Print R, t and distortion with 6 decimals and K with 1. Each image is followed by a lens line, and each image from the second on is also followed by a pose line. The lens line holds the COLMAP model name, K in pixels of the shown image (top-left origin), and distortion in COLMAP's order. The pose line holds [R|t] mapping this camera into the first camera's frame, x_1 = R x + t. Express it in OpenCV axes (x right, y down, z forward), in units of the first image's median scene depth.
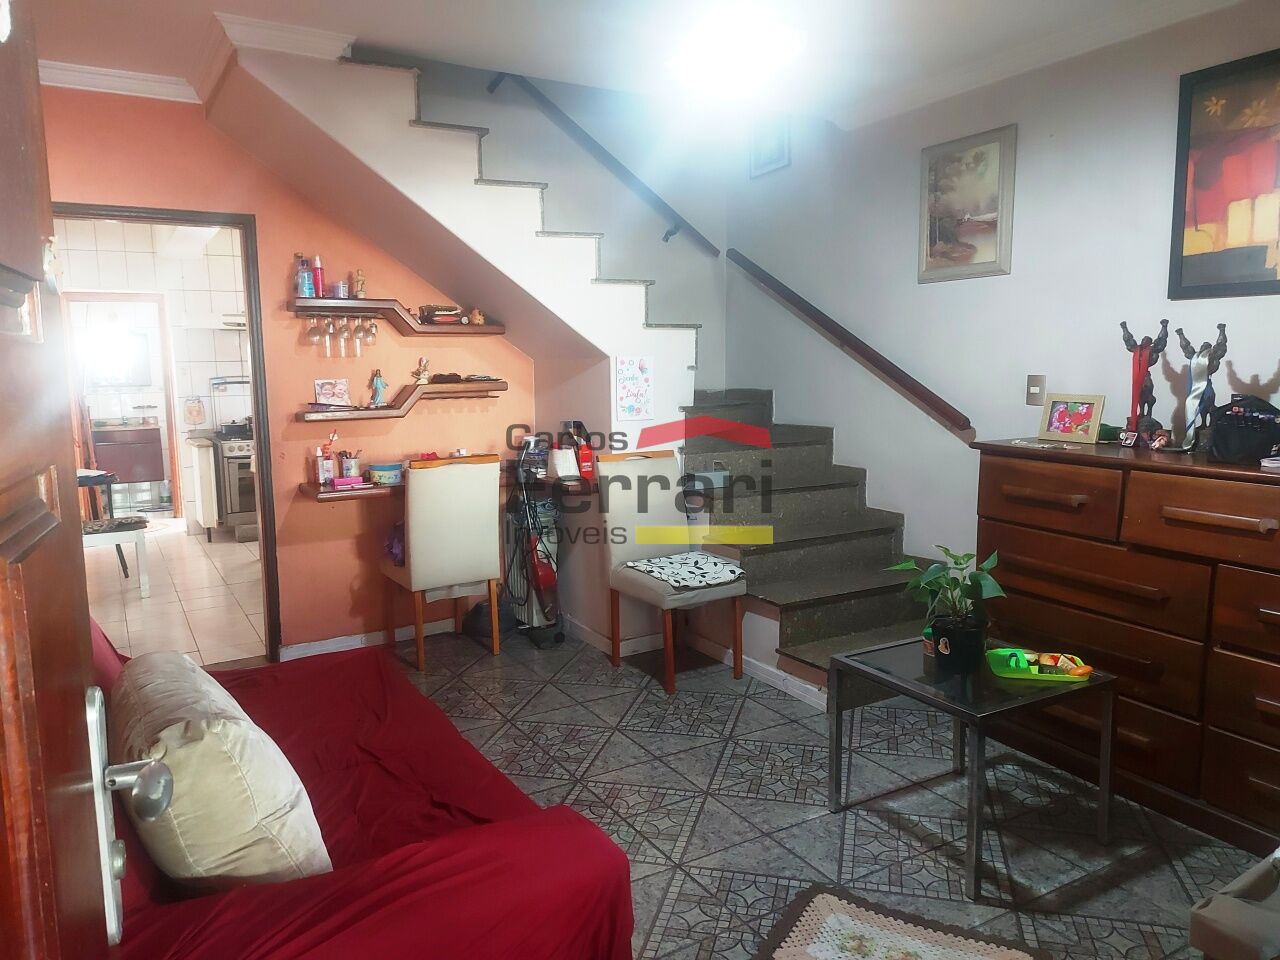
lens RADIAL K [[923.3, 0, 647.2], [0, 923.3, 477.6], [0, 0, 1]] dist [0.063551, -0.085867]
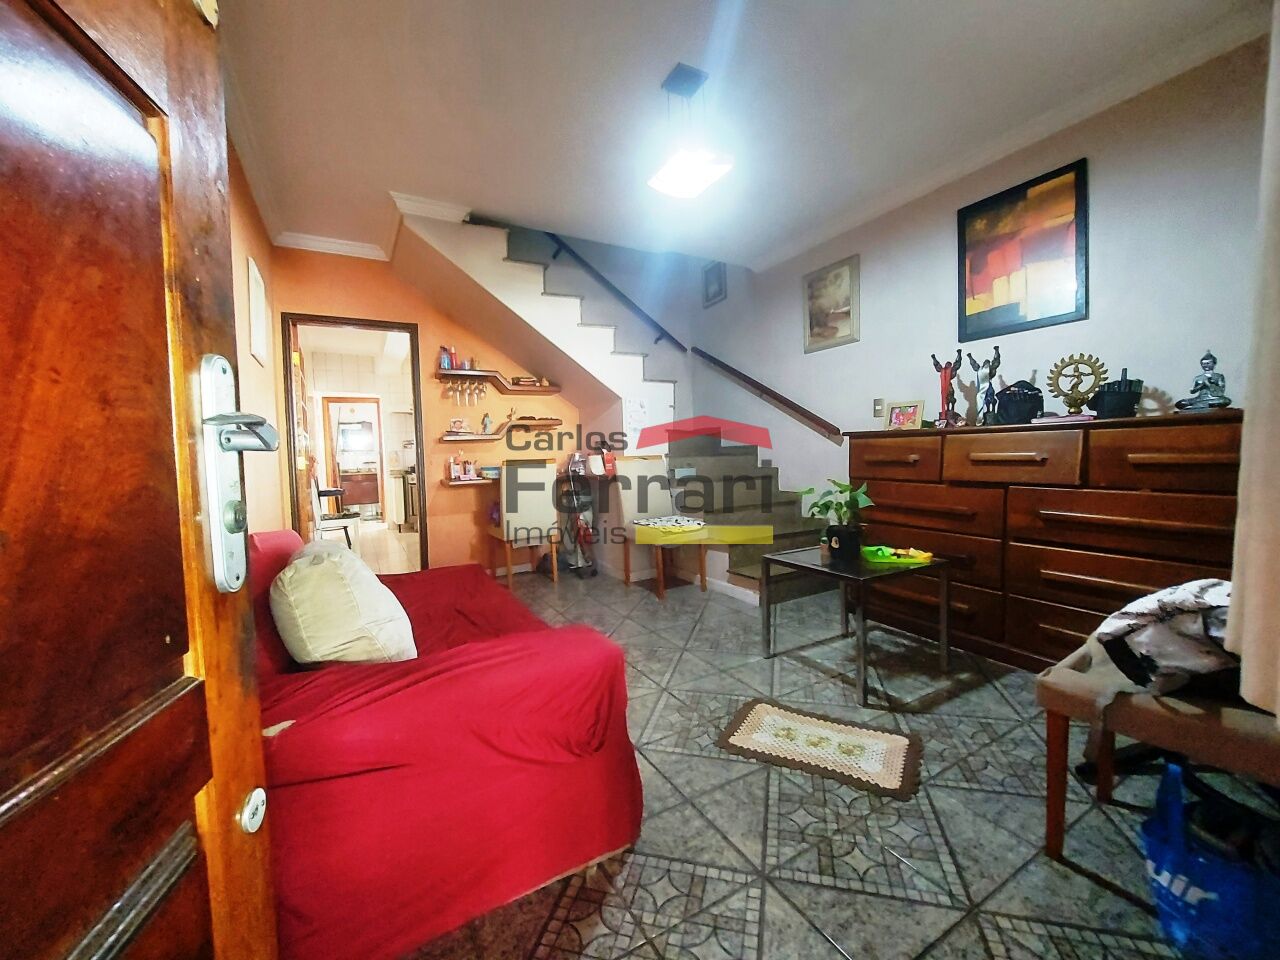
lens RADIAL K [[509.3, 0, 640.0], [0, 509.3, 479.9], [0, 0, 1]] dist [-0.018098, -0.000063]
pose [[0.999581, -0.016174, -0.024010, 0.014725], [0.014271, 0.996895, -0.077433, 0.112666], [0.025188, 0.077058, 0.996708, 0.119815]]
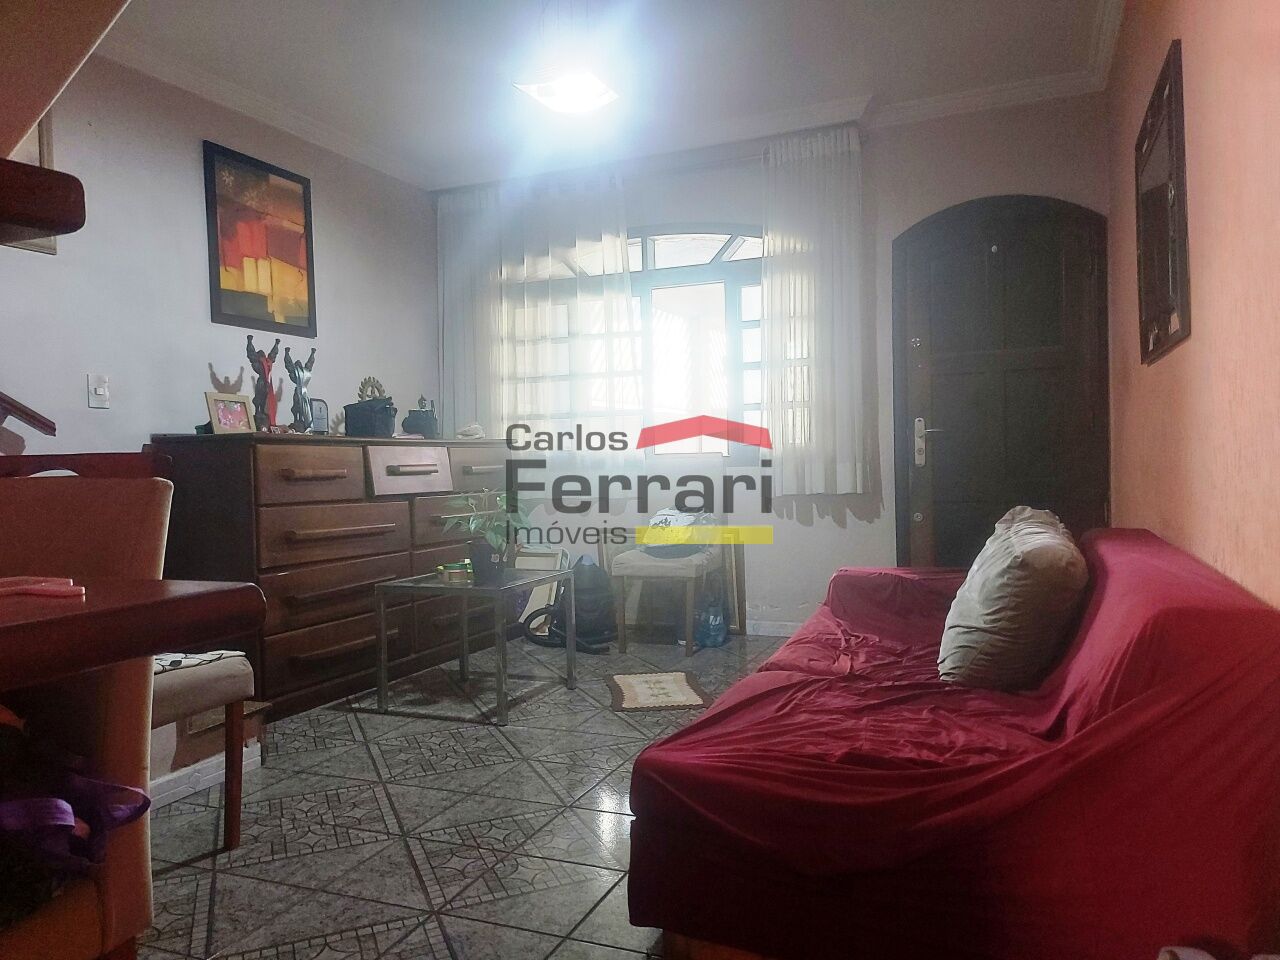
lens RADIAL K [[923.3, 0, 650.1], [0, 923.3, 485.7], [0, 0, 1]] dist [0.063551, -0.085867]
pose [[-0.606166, 0.007038, 0.795307, -0.745504], [0.136817, 0.985977, 0.095554, -0.020833], [-0.783482, 0.166733, -0.598629, 1.337679]]
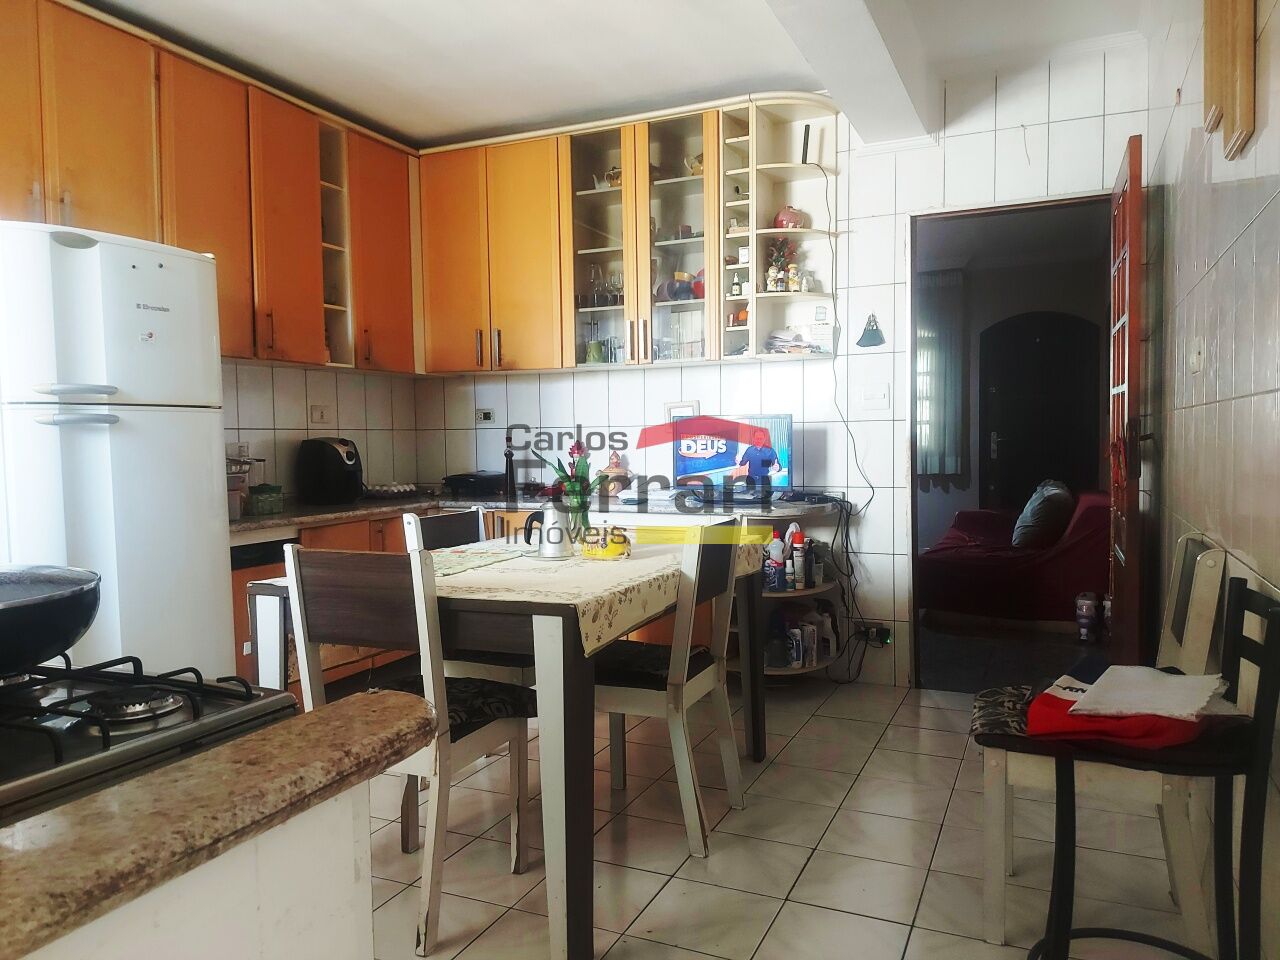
lens RADIAL K [[923.3, 0, 645.5], [0, 923.3, 483.6], [0, 0, 1]] dist [0.063551, -0.085867]
pose [[-0.575813, -0.015572, 0.817433, -1.406178], [0.126868, 0.986006, 0.108151, -0.189652], [-0.807678, 0.165981, -0.565780, 2.389353]]
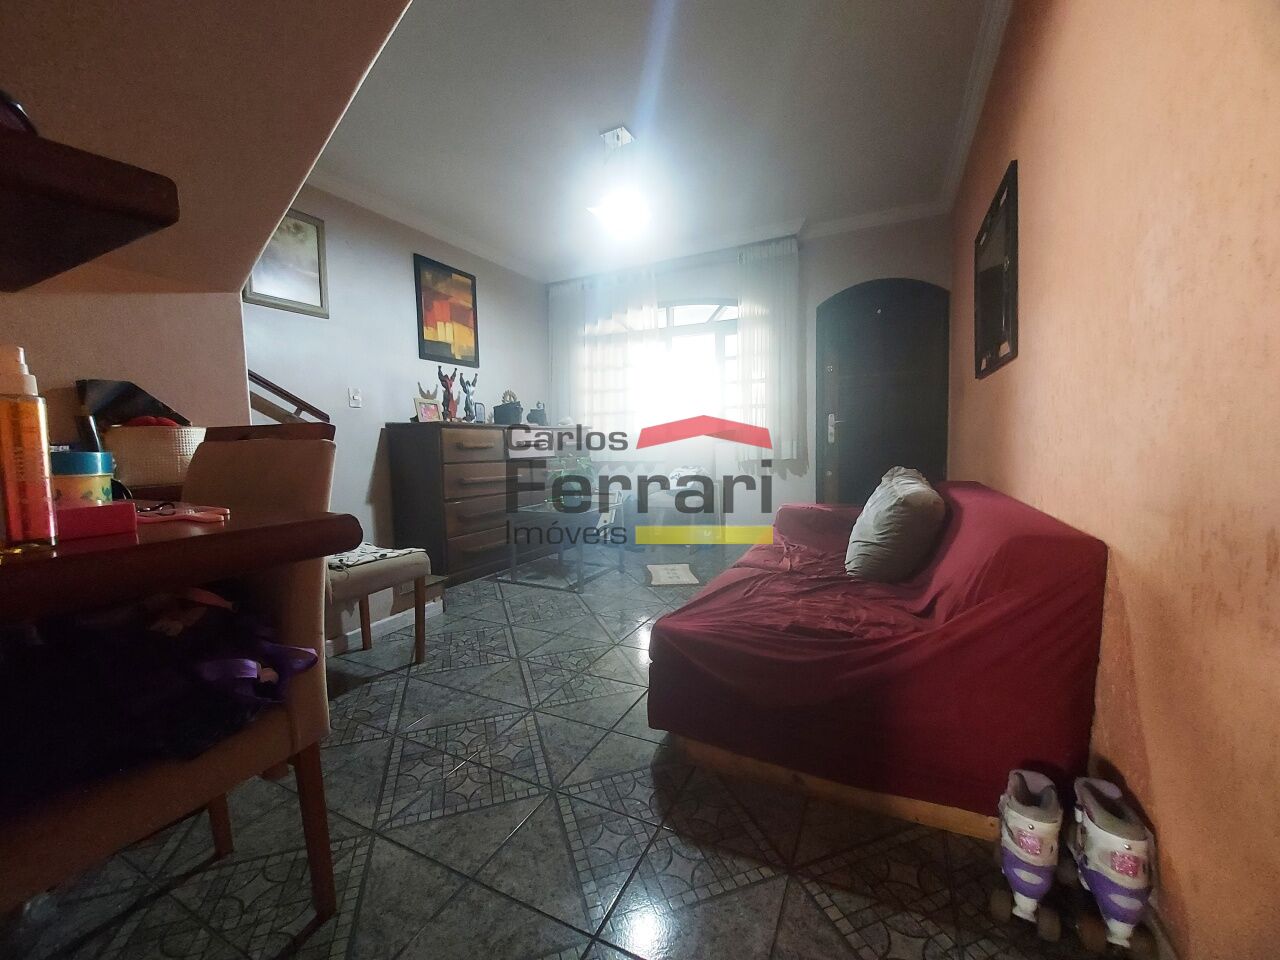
lens RADIAL K [[509.3, 0, 639.8], [0, 509.3, 478.6], [0, 0, 1]] dist [-0.018098, -0.000063]
pose [[-0.552926, -0.034005, 0.832536, -0.683501], [0.136750, 0.981915, 0.130928, -0.006831], [-0.821932, 0.186243, -0.538276, 1.281606]]
